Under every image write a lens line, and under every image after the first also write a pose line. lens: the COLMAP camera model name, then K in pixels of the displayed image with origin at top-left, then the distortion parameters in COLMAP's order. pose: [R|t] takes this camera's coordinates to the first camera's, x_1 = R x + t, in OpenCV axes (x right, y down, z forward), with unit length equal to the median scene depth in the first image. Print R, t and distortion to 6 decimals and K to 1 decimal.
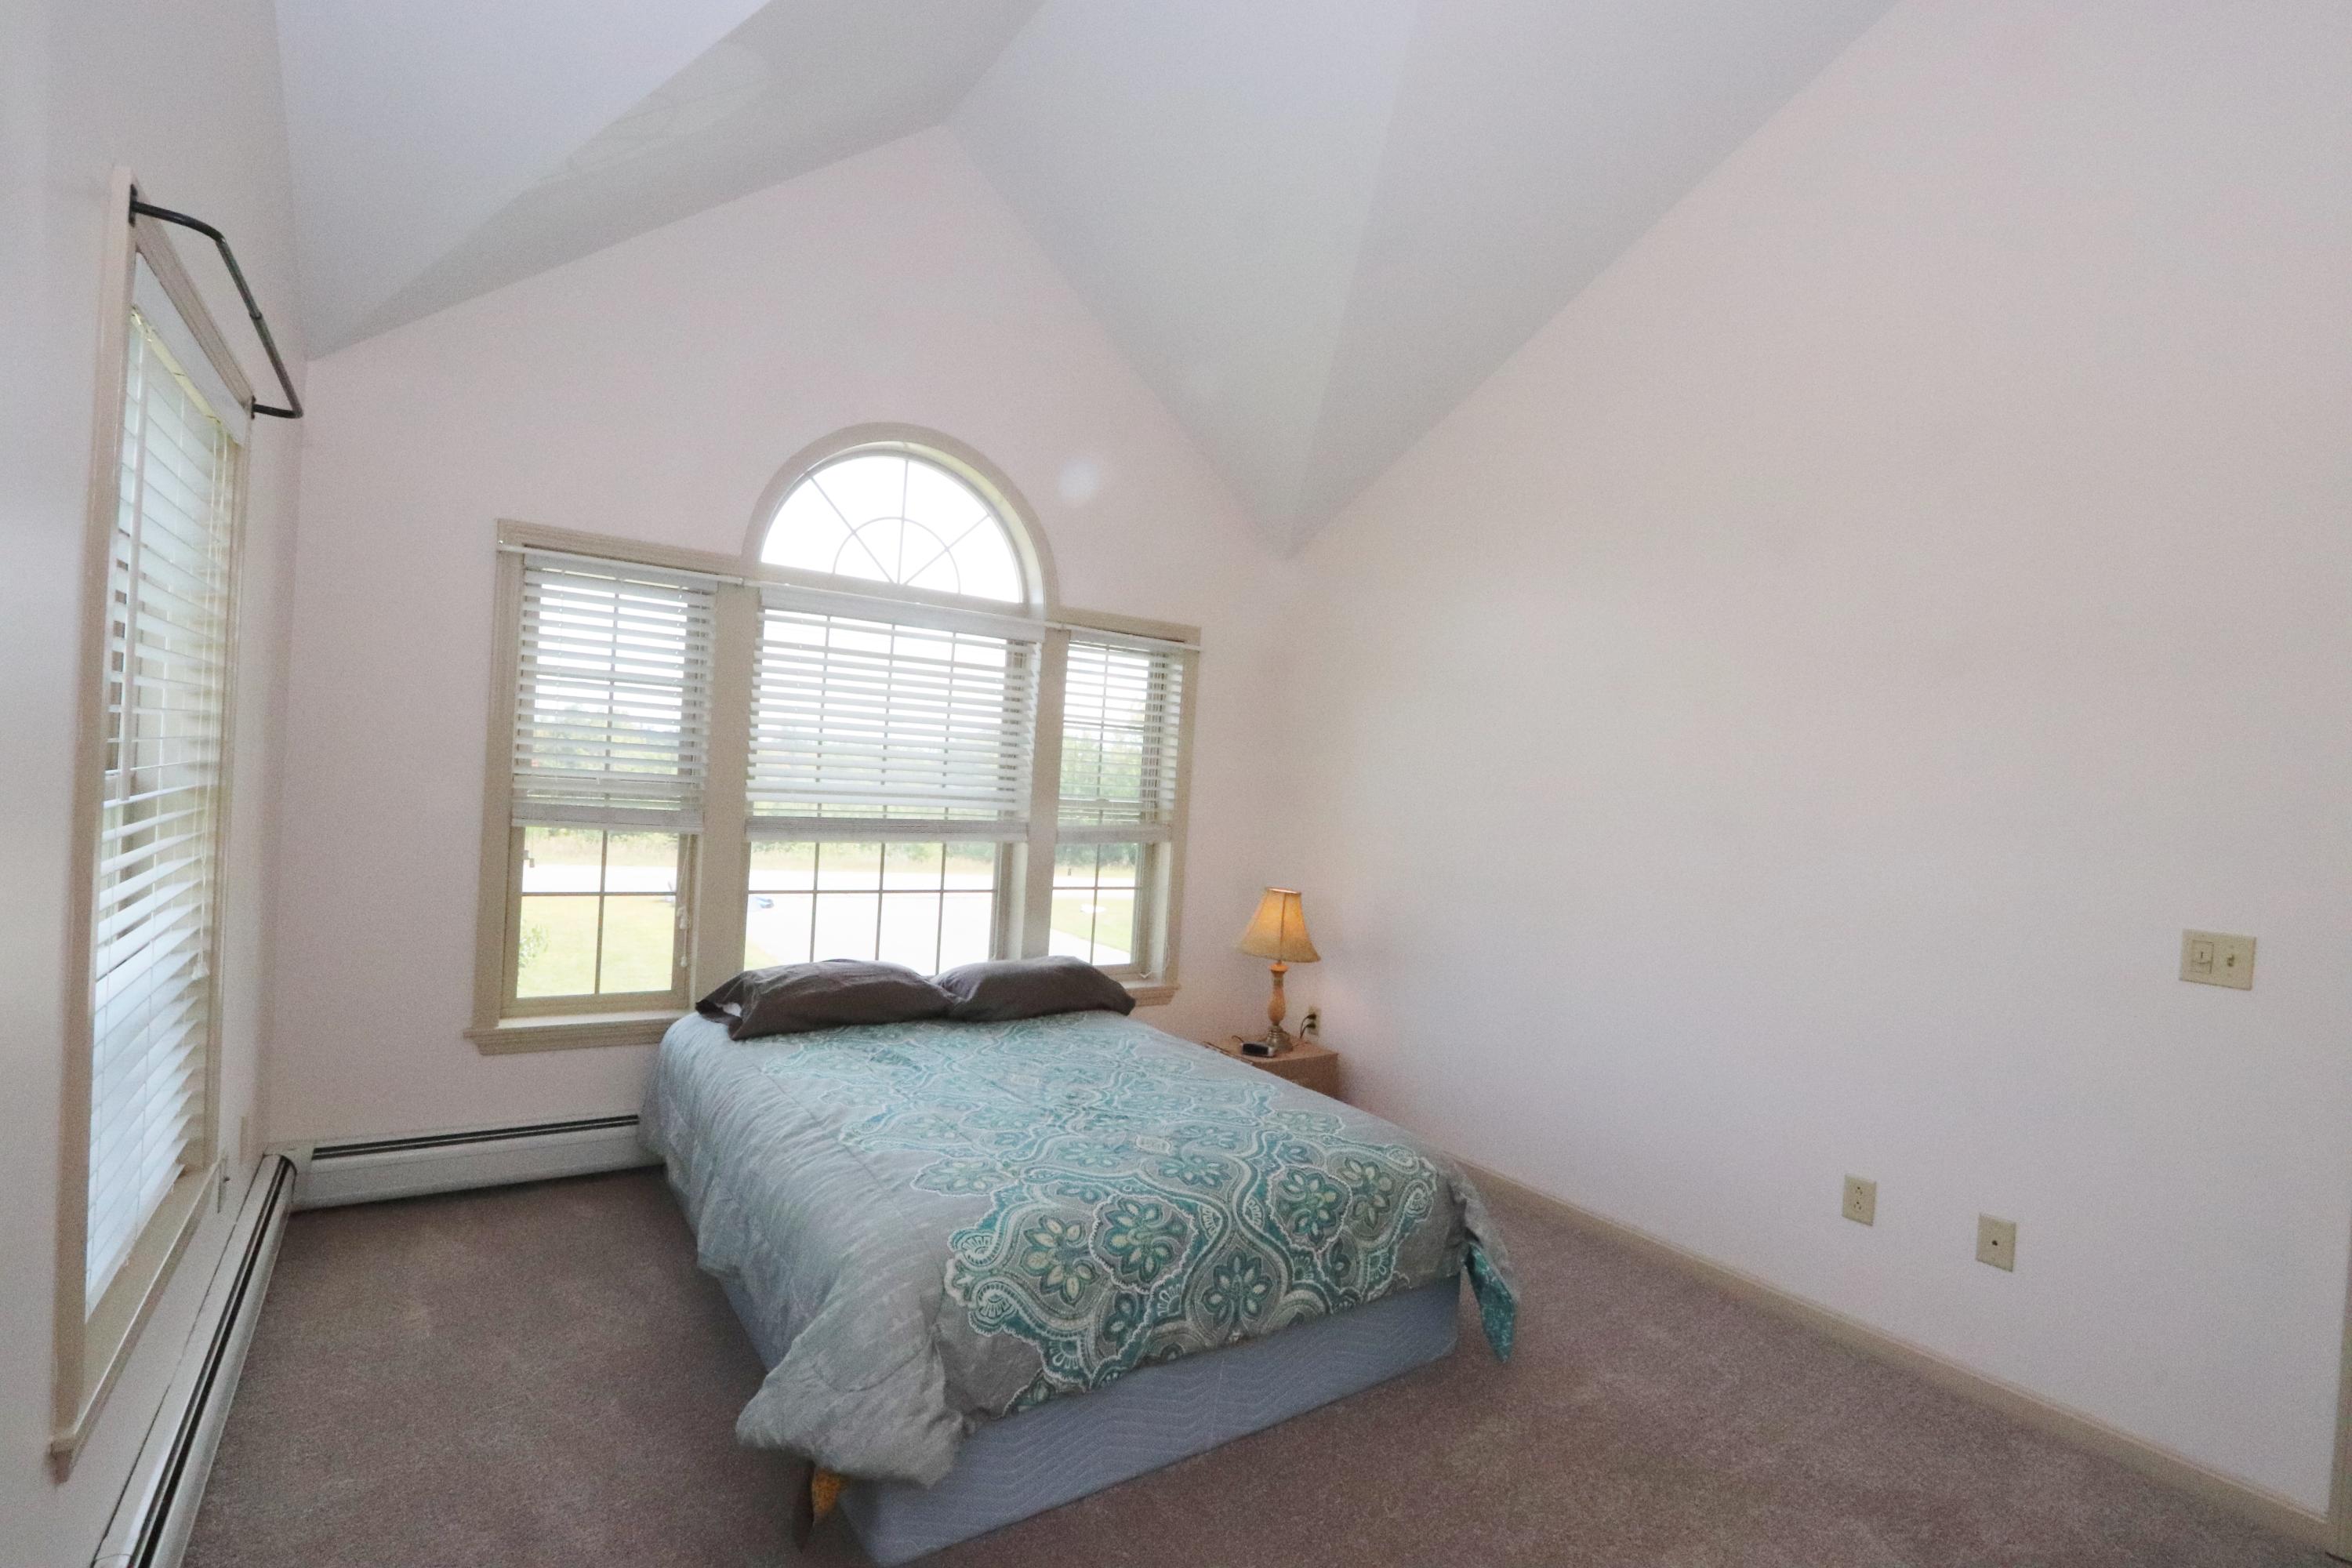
lens RADIAL K [[1083.2, 0, 1187.2], [0, 1083.2, 790.8], [0, 0, 1]] dist [-0.026924, -0.000079]
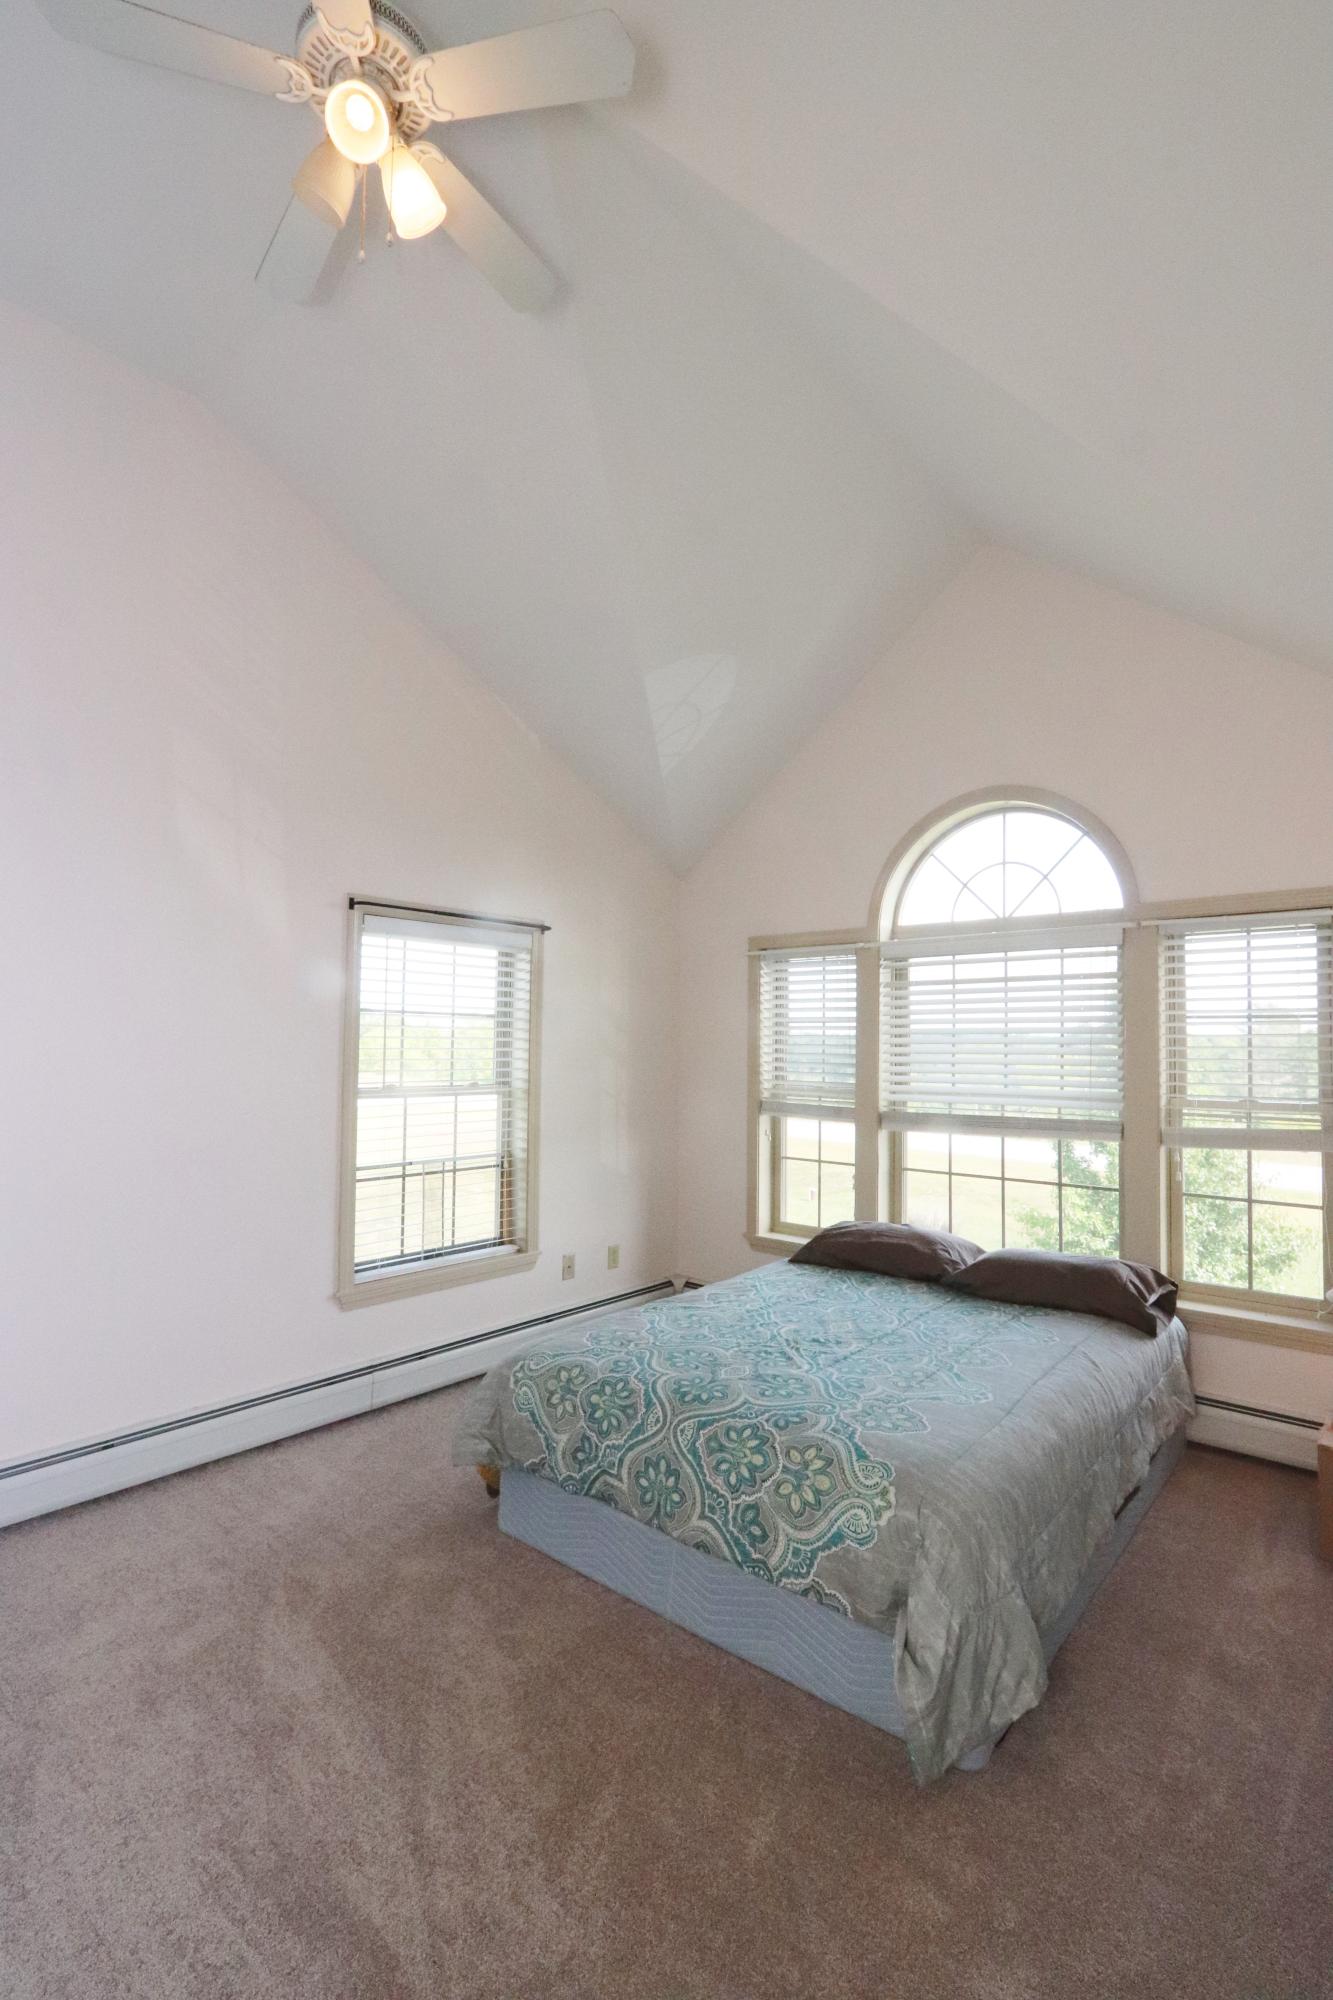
lens RADIAL K [[921.1, 0, 666.5], [0, 921.1, 1000.0], [0, 0, 1]] dist [-0.026924, -0.000079]
pose [[0.256738, -0.110183, -0.960180, 0.973238], [-0.007252, 0.993233, -0.115915, 0.029306], [0.966454, 0.036723, 0.254202, 0.632976]]
